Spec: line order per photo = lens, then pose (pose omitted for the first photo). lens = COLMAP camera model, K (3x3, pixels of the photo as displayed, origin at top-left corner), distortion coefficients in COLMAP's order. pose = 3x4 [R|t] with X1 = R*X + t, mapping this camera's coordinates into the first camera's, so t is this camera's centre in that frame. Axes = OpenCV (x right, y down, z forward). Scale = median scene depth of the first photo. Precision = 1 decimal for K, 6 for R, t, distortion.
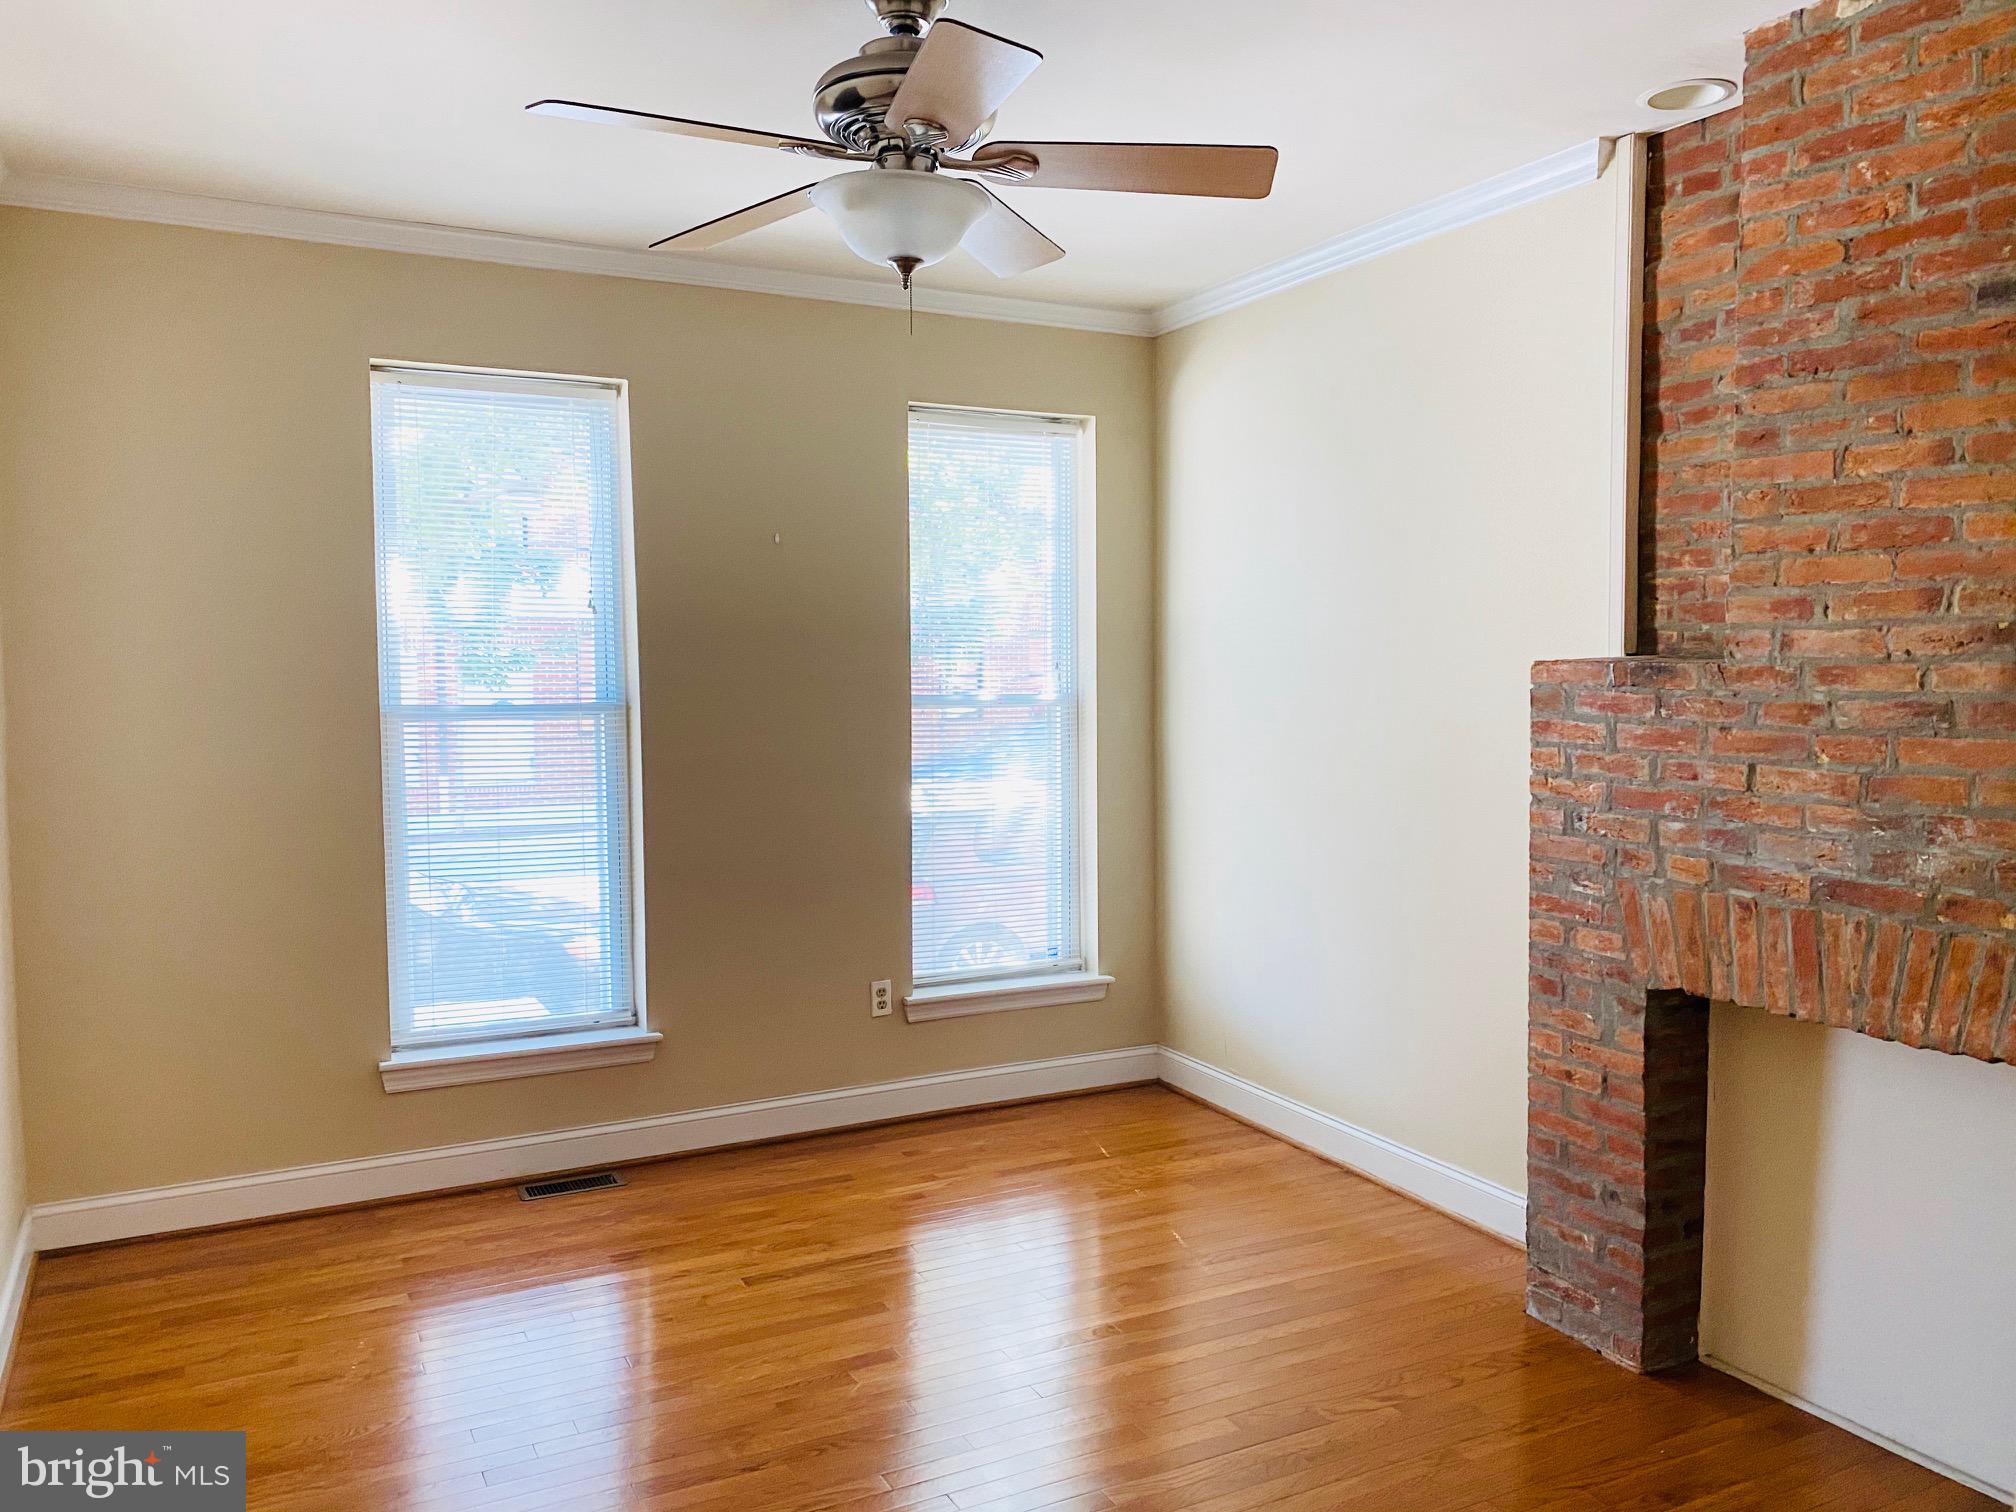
lens RADIAL K [[1539.1, 0, 1009.9], [0, 1539.1, 748.8], [0, 0, 1]] dist [0.042491, -0.069072]
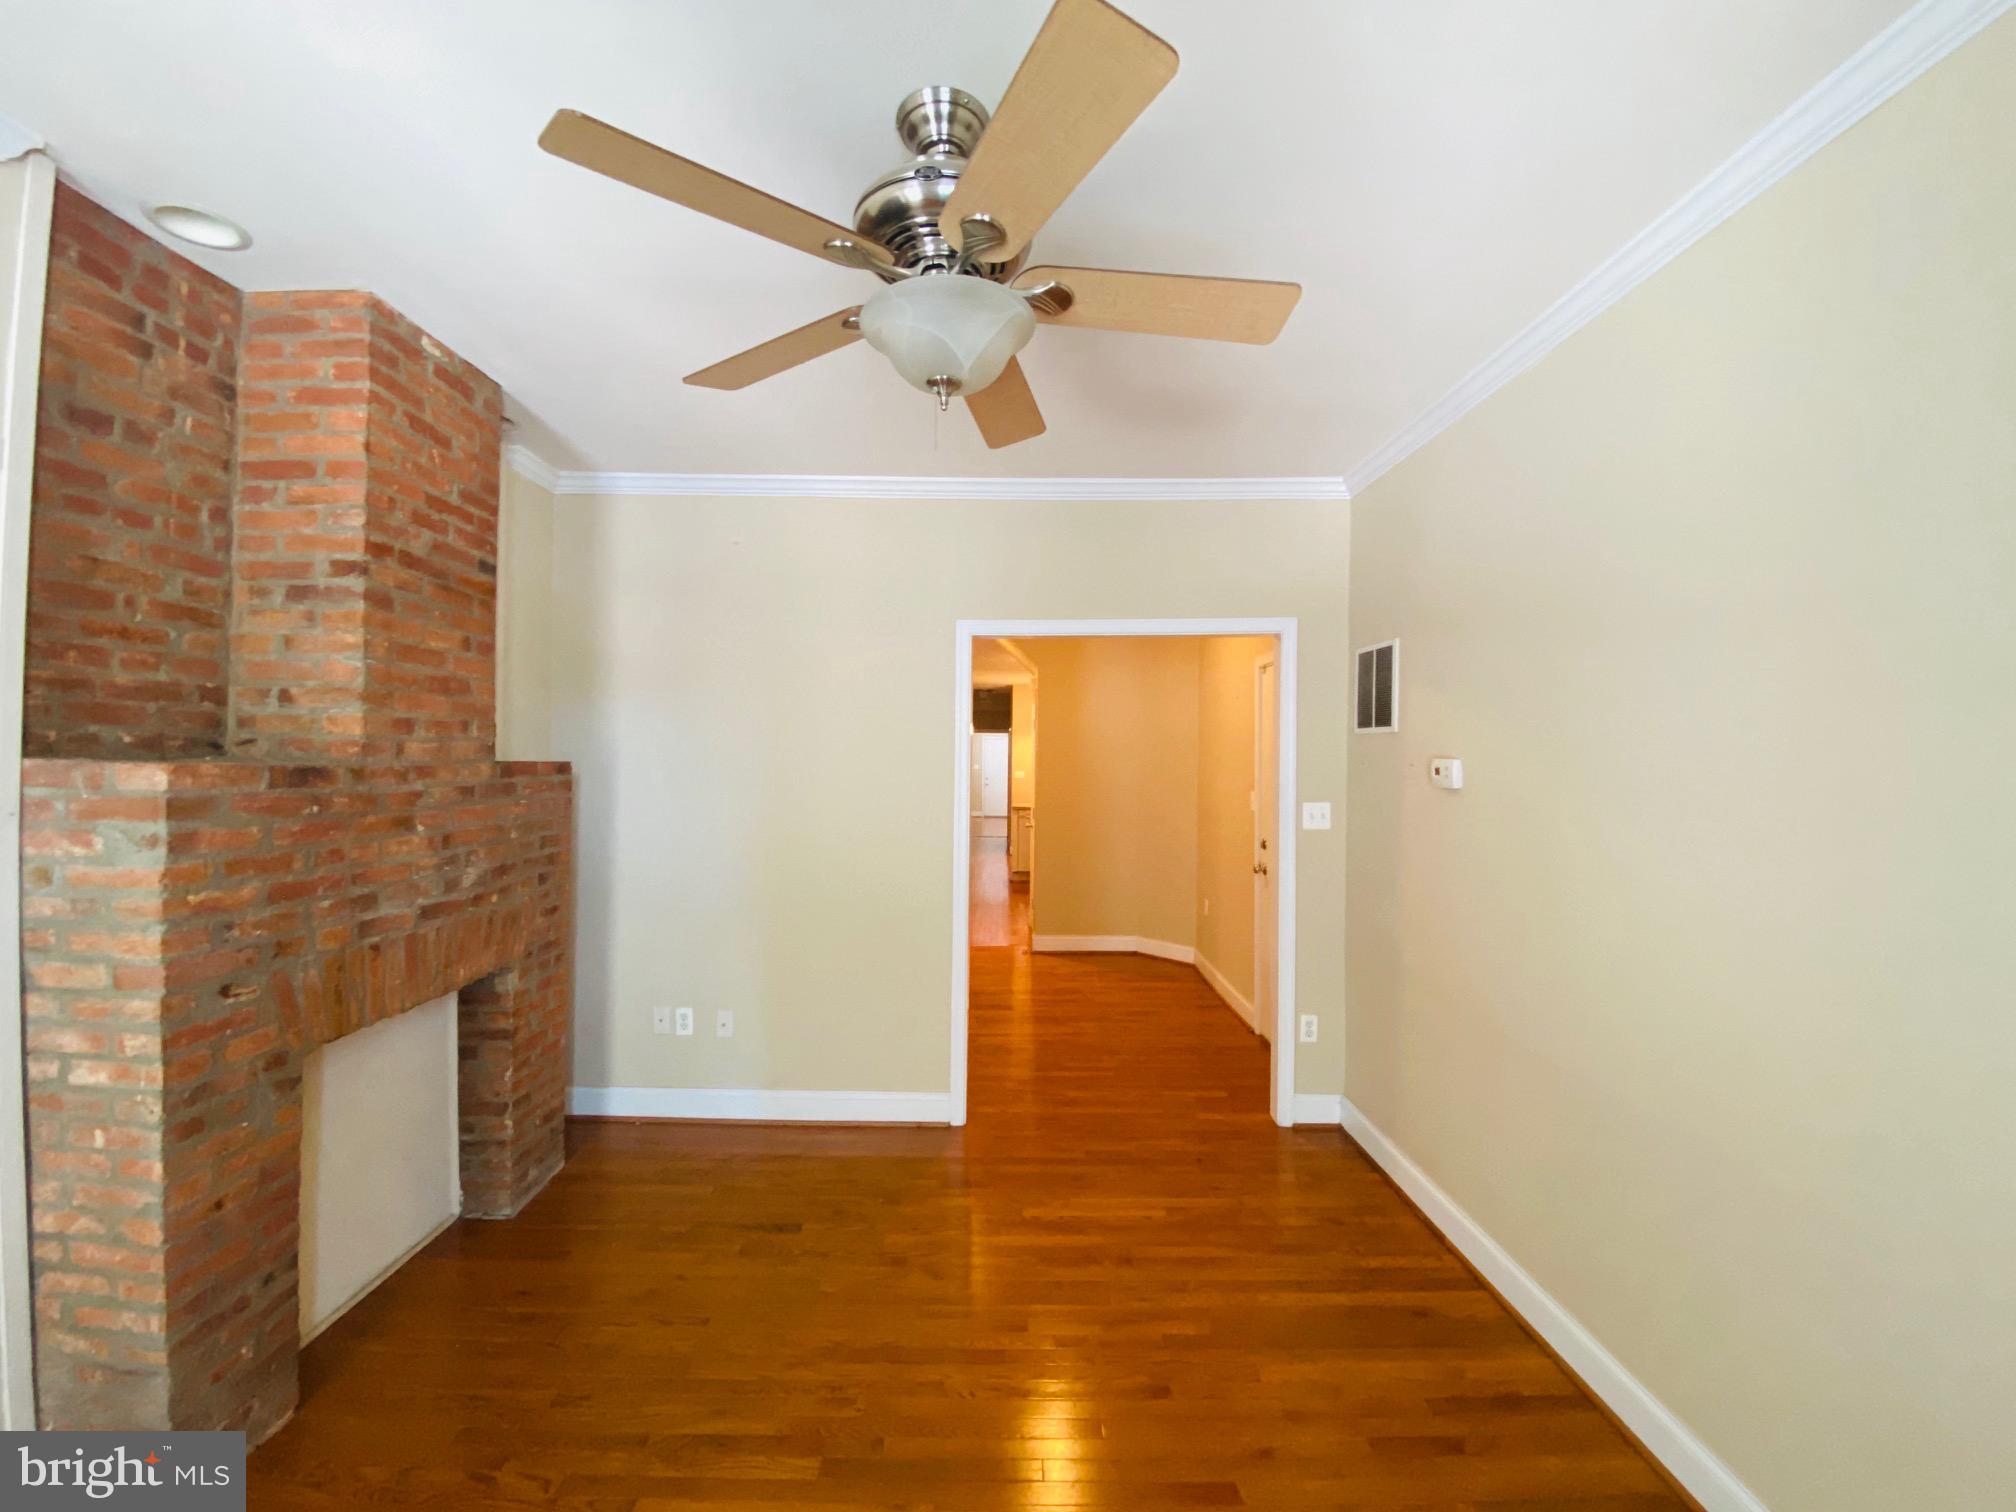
lens RADIAL K [[821.6, 0, 1008.4], [0, 821.6, 759.0], [0, 0, 1]] dist [0.002273, -0.008455]
pose [[-0.886200, -0.003308, 0.463290, -0.346938], [0.023518, 0.998364, 0.052116, -0.087505], [-0.462705, 0.057081, -0.884673, 1.426396]]
